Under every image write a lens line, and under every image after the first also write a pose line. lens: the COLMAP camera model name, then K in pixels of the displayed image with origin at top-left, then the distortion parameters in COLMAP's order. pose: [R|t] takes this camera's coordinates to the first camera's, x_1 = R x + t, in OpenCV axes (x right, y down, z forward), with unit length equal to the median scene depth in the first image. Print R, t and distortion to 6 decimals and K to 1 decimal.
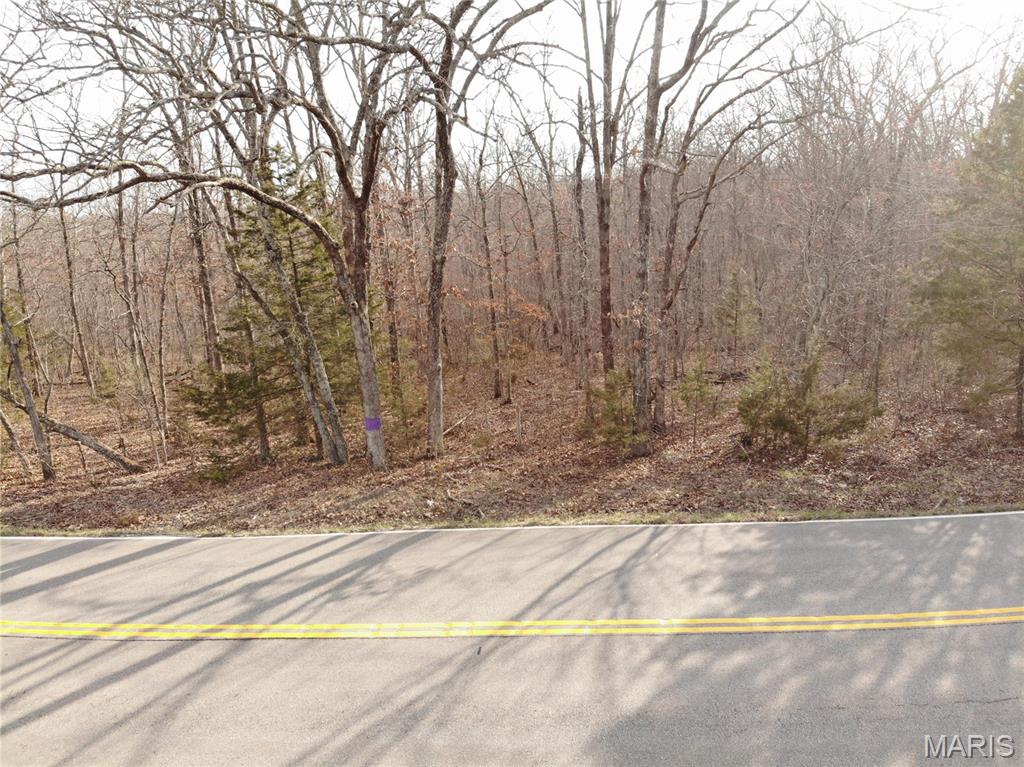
lens RADIAL K [[707.1, 0, 482.6], [0, 707.1, 383.0], [0, 0, 1]] dist [0.076247, -0.159088]
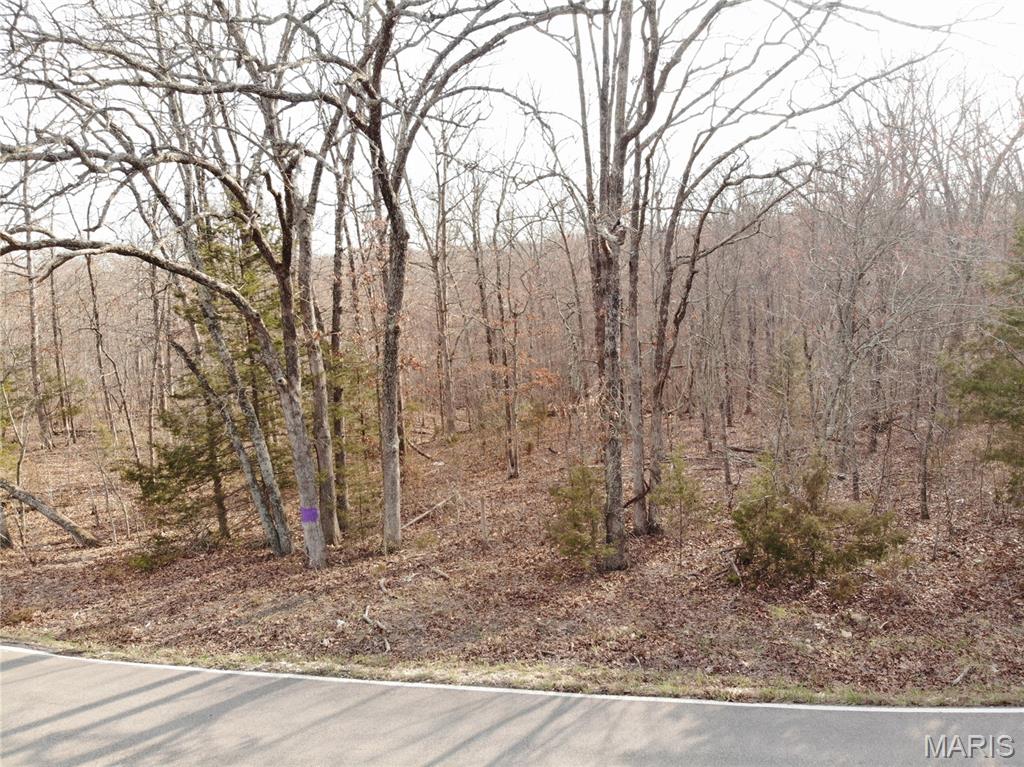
lens RADIAL K [[704.9, 0, 496.5], [0, 704.9, 394.4], [0, 0, 1]] dist [0.022832, -0.092116]
pose [[0.993717, 0.026543, -0.108731, 0.178531], [-0.031512, 0.998524, -0.044238, -0.064011], [0.107396, 0.047386, 0.993086, 0.163364]]
